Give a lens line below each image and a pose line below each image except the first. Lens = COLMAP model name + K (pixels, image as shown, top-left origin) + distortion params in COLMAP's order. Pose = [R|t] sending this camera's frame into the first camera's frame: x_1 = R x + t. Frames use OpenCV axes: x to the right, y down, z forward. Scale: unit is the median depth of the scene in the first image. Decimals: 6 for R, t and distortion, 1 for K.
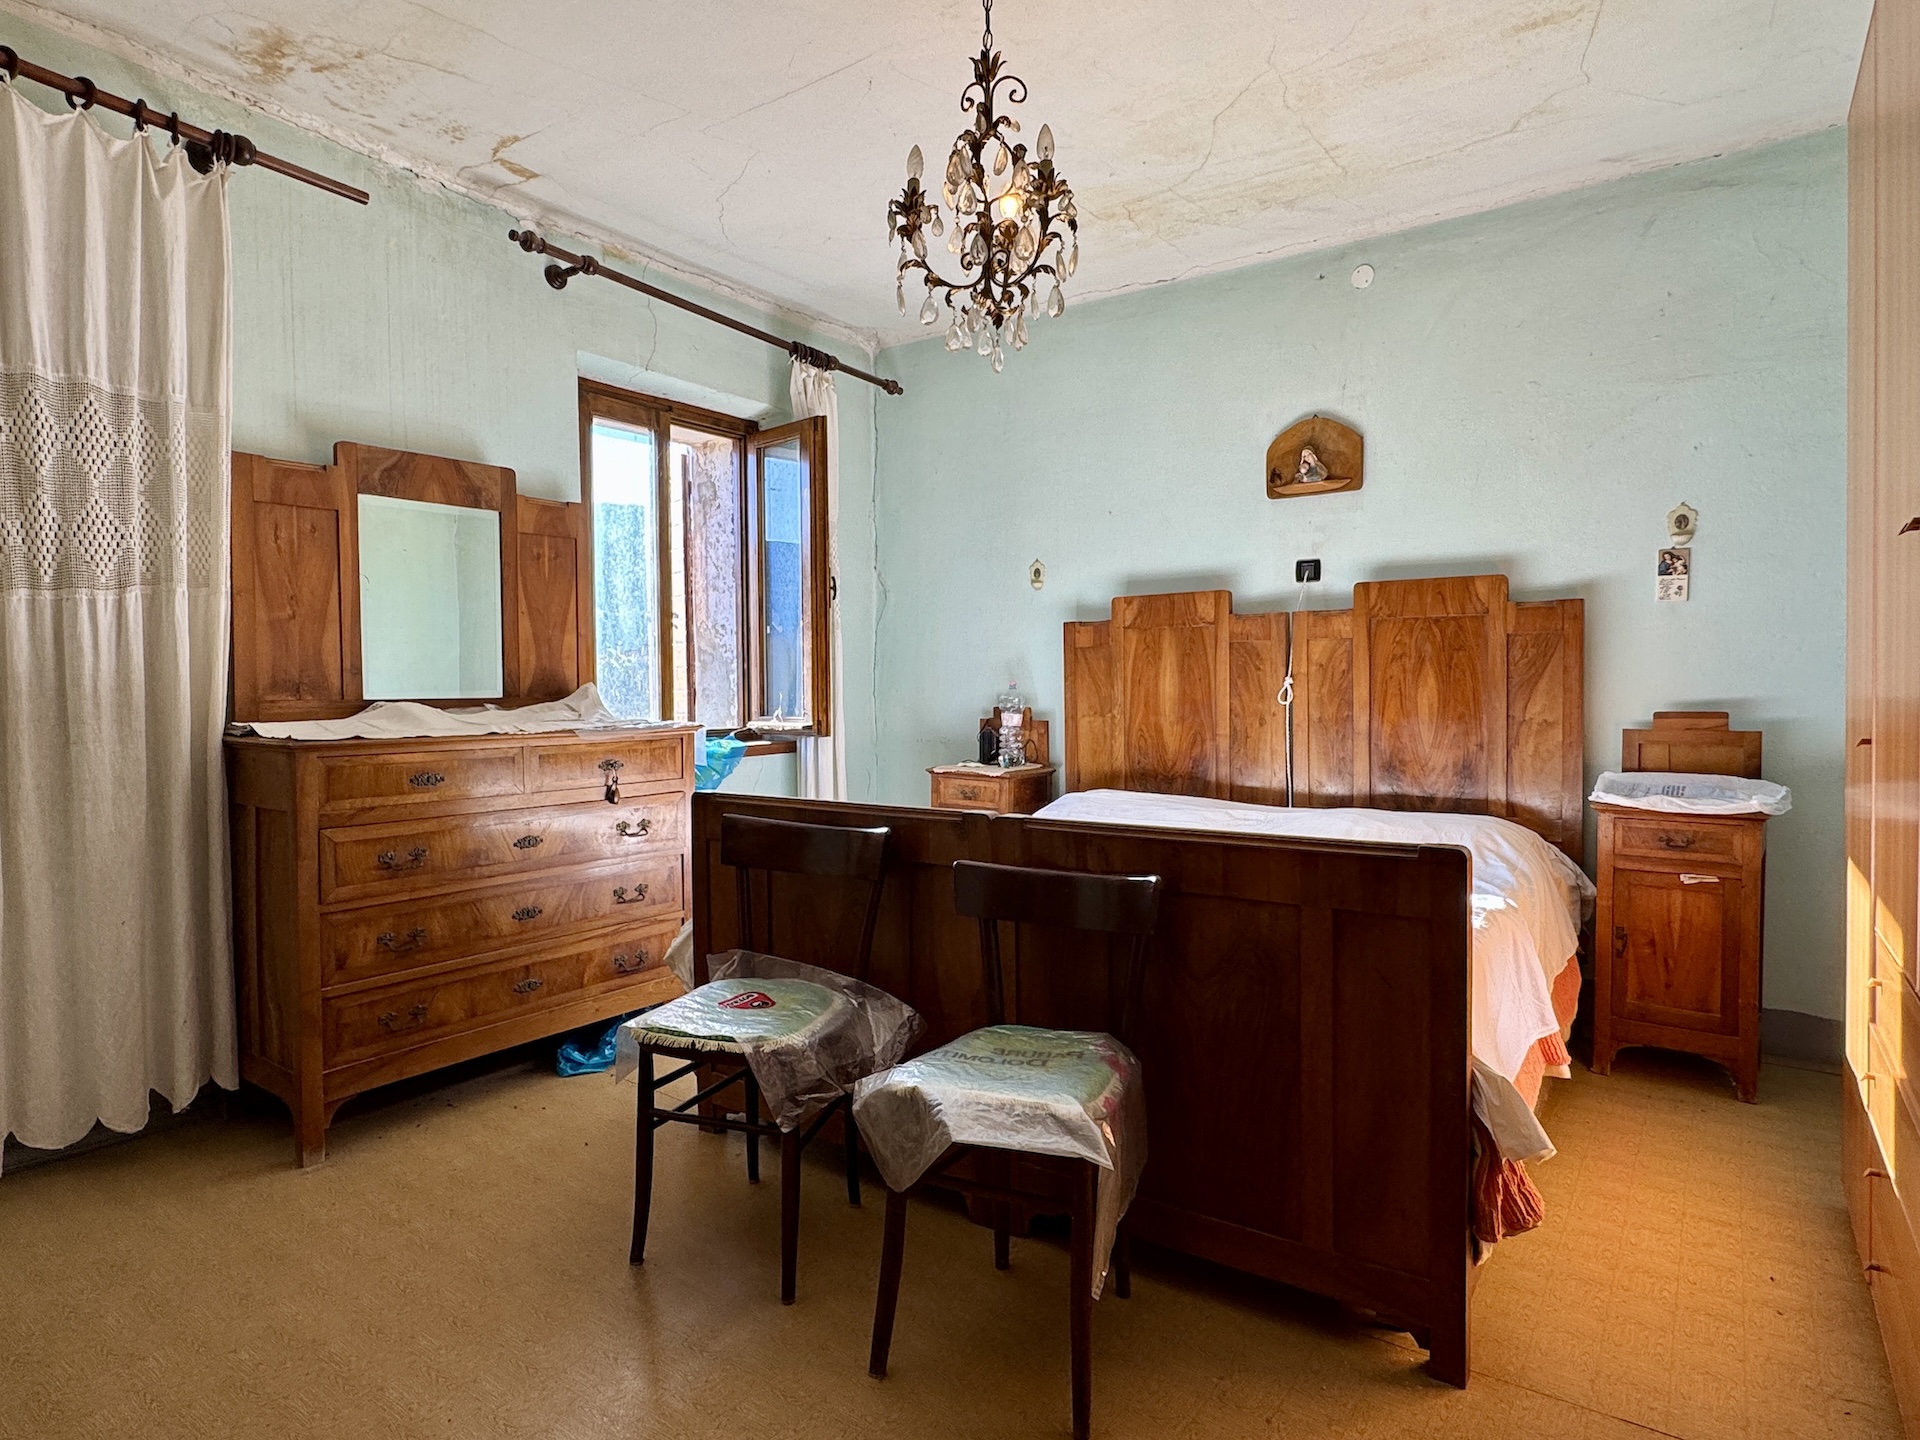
lens RADIAL K [[1065.6, 0, 958.0], [0, 1065.6, 713.2], [0, 0, 1]] dist [0.003639, 0.001244]
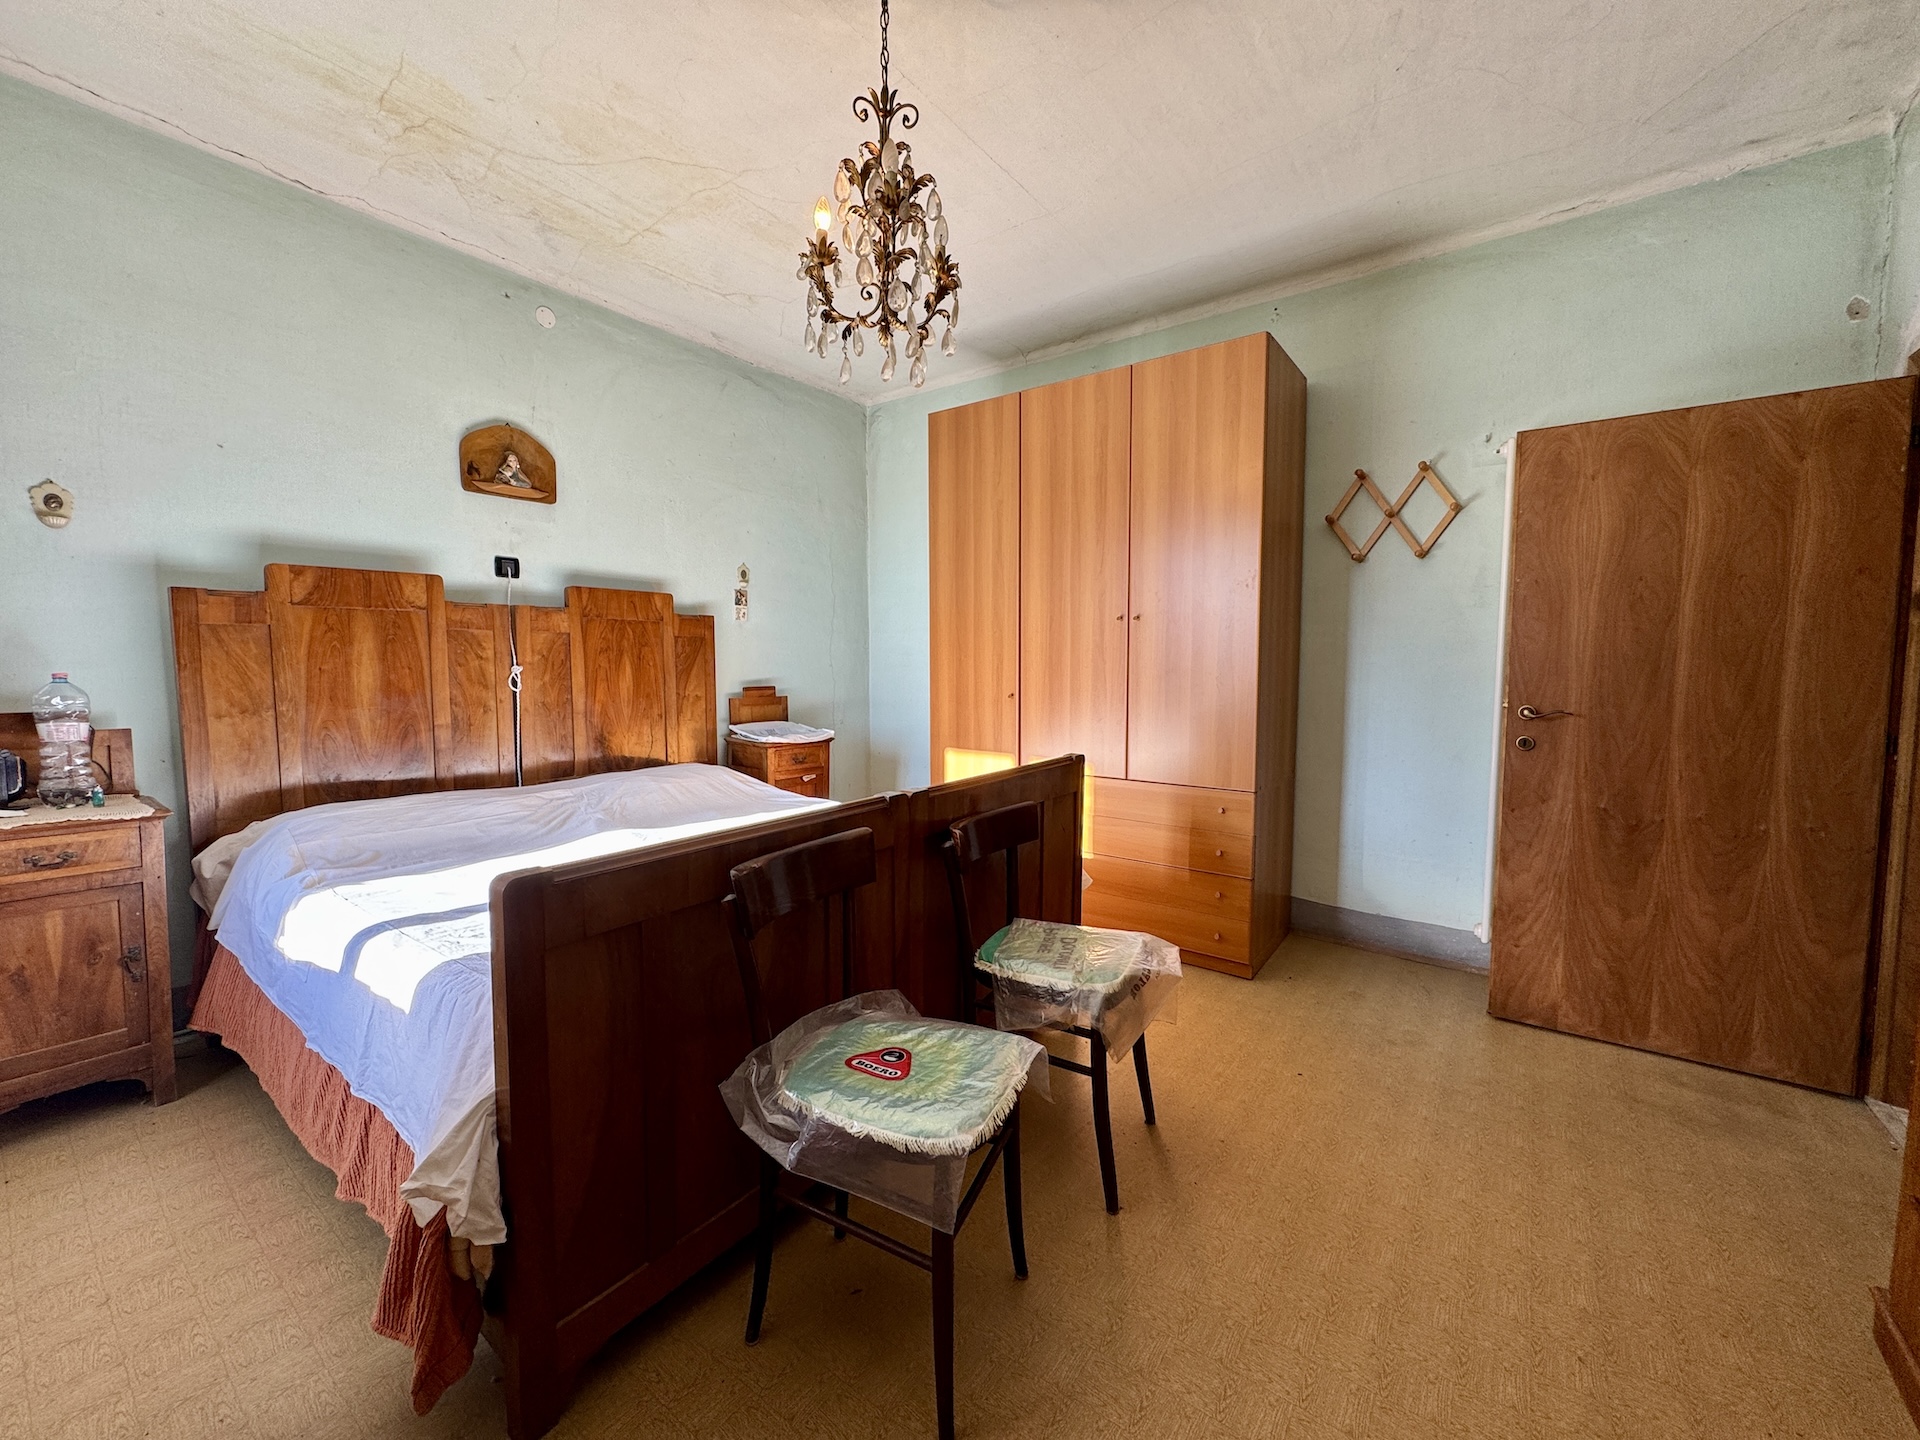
lens RADIAL K [[760.8, 0, 957.5], [0, 760.8, 716.8], [0, 0, 1]] dist [-0.002711, 0.000276]
pose [[0.028334, -0.068057, 0.997279, -0.450932], [0.028315, 0.997334, 0.067256, -0.021807], [-0.999197, 0.026332, 0.030186, 0.538217]]
